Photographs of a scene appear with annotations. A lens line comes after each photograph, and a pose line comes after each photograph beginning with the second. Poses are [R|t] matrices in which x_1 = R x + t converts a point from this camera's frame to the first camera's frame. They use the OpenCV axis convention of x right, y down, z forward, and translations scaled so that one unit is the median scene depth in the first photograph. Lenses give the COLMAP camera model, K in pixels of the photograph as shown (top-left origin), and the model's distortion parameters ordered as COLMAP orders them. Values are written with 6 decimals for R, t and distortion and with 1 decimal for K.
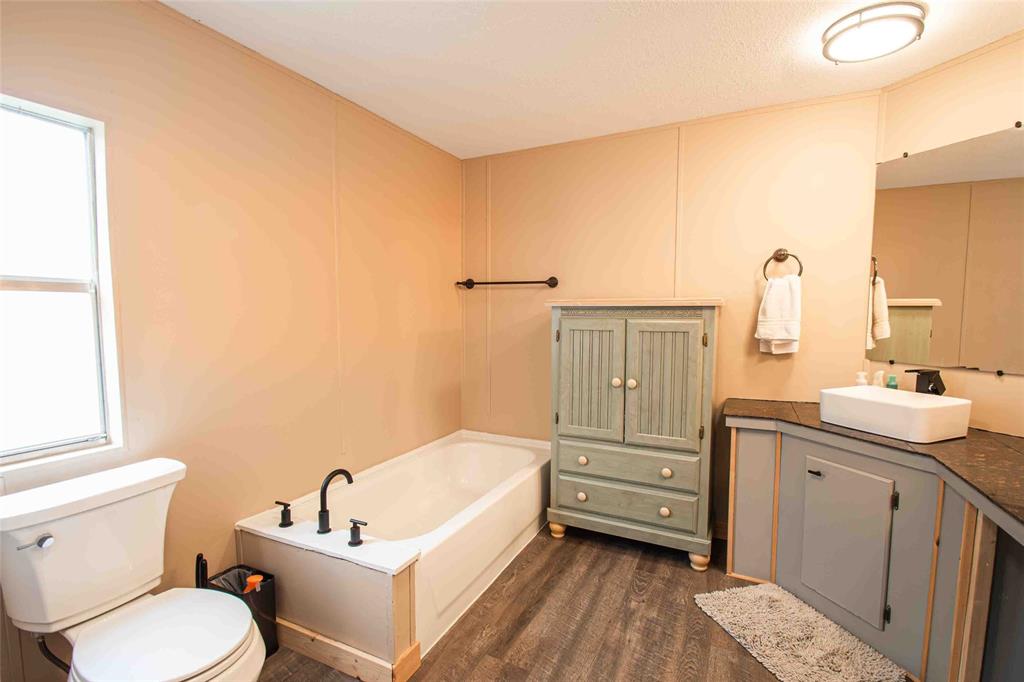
lens RADIAL K [[457.0, 0, 515.2], [0, 457.0, 345.9], [0, 0, 1]] dist [0.009739, -0.013660]
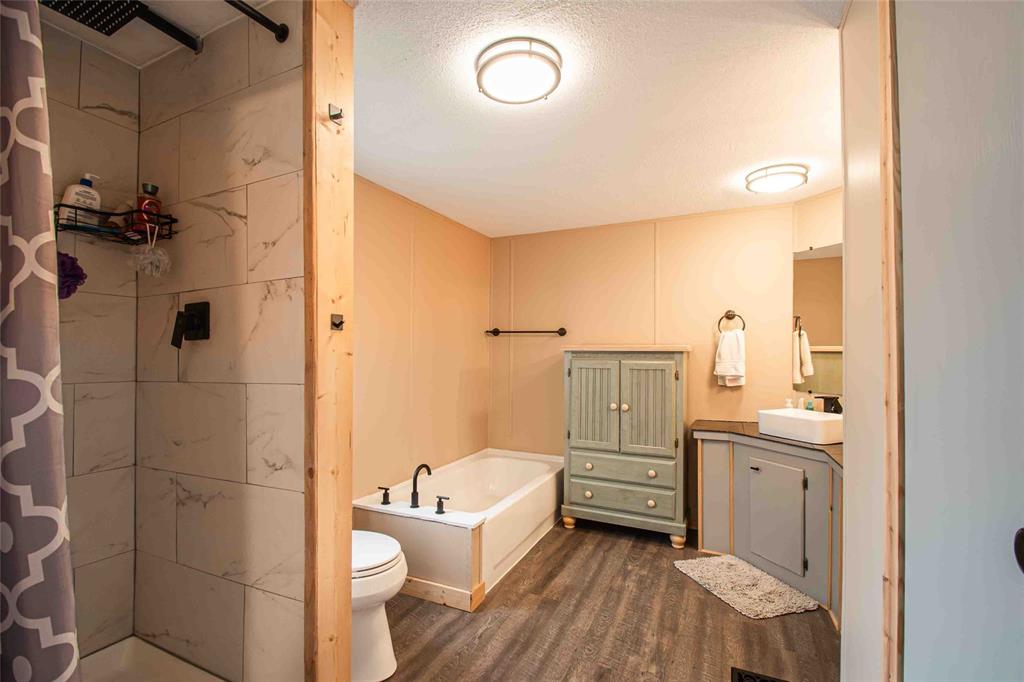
lens RADIAL K [[457.0, 0, 502.8], [0, 457.0, 346.2], [0, 0, 1]] dist [0.009739, -0.013660]
pose [[0.999979, 0.004296, 0.004779, -0.125671], [-0.003870, 0.996289, -0.085990, 0.020159], [-0.005131, 0.085970, 0.996285, -0.402014]]
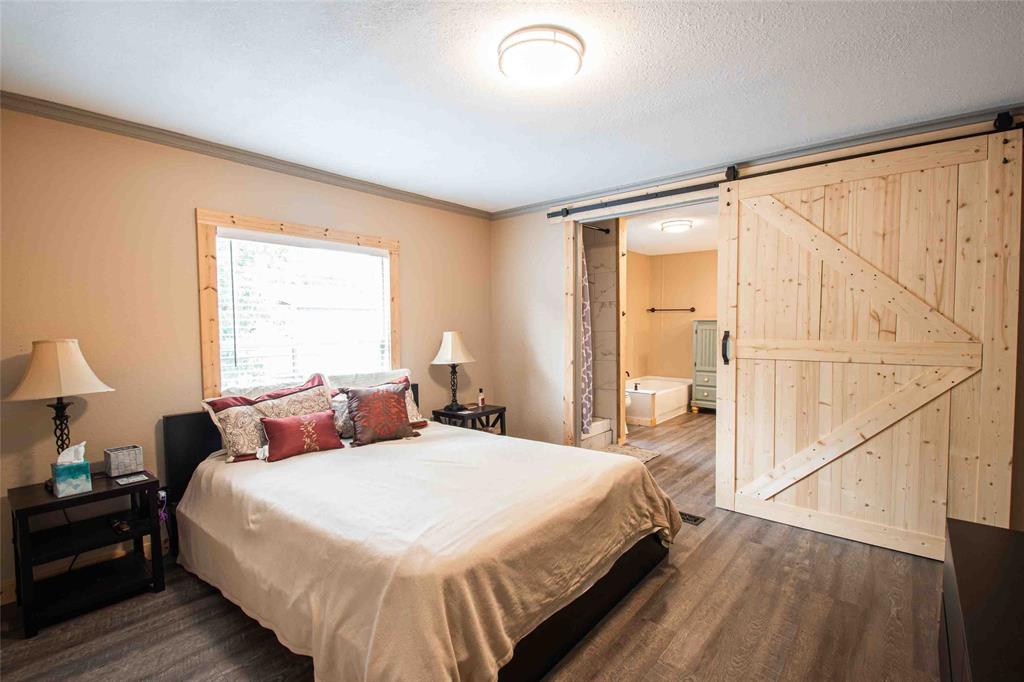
lens RADIAL K [[457.0, 0, 516.6], [0, 457.0, 345.9], [0, 0, 1]] dist [0.009739, -0.013660]
pose [[0.971845, 0.007034, -0.235516, -0.322694], [-0.011387, 0.999788, -0.017128, 0.129531], [0.235346, 0.019328, 0.971719, -1.993440]]
